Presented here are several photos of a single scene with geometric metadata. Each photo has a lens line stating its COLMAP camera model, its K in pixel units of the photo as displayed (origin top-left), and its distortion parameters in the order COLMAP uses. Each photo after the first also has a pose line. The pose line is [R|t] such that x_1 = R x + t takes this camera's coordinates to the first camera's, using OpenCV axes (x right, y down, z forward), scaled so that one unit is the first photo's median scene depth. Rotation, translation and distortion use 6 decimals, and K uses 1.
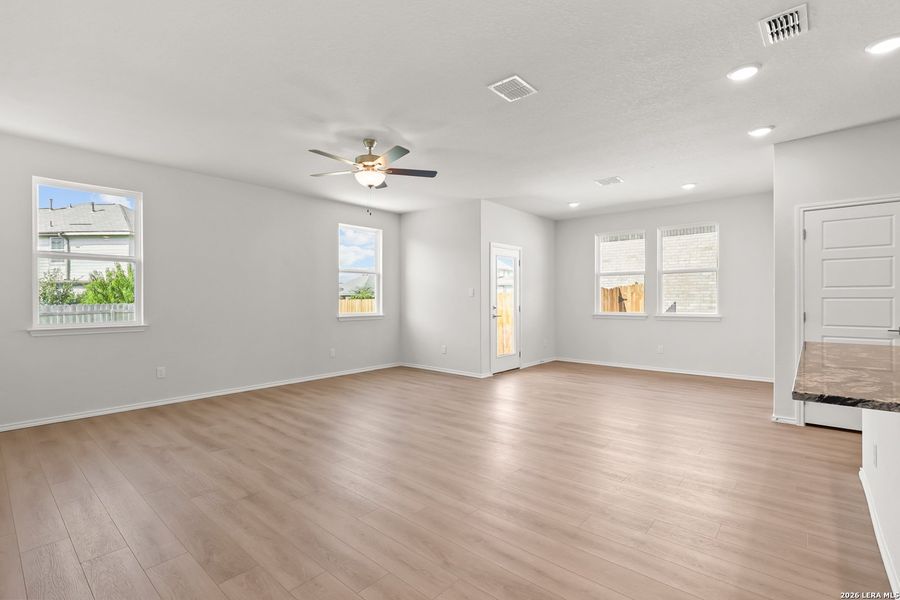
lens RADIAL K [[415.1, 0, 450.9], [0, 415.1, 298.5], [0, 0, 1]] dist [-0.008457, 0.003529]
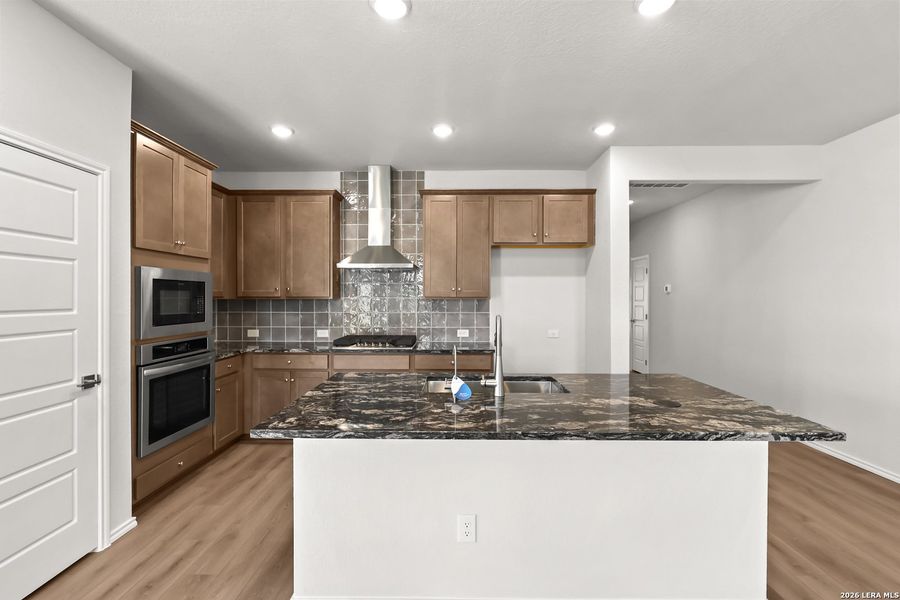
lens RADIAL K [[415.1, 0, 445.8], [0, 415.1, 297.7], [0, 0, 1]] dist [-0.008457, 0.003529]
pose [[-0.643810, -0.000311, 0.765185, 0.173601], [-0.001015, 0.999999, -0.000448, -0.030641], [-0.765185, -0.001065, -0.643810, 0.619424]]
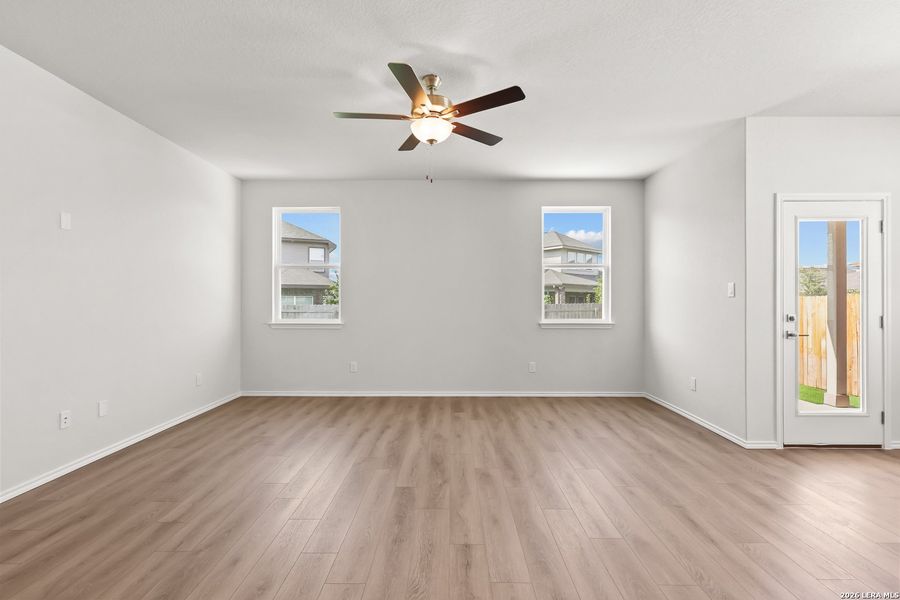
lens RADIAL K [[415.1, 0, 443.4], [0, 415.1, 299.0], [0, 0, 1]] dist [-0.008457, 0.003529]
pose [[0.651289, -0.001072, -0.758829, 0.255328], [-0.001952, 0.999993, -0.003088, 0.000623], [0.758827, 0.003492, 0.651282, 0.395573]]
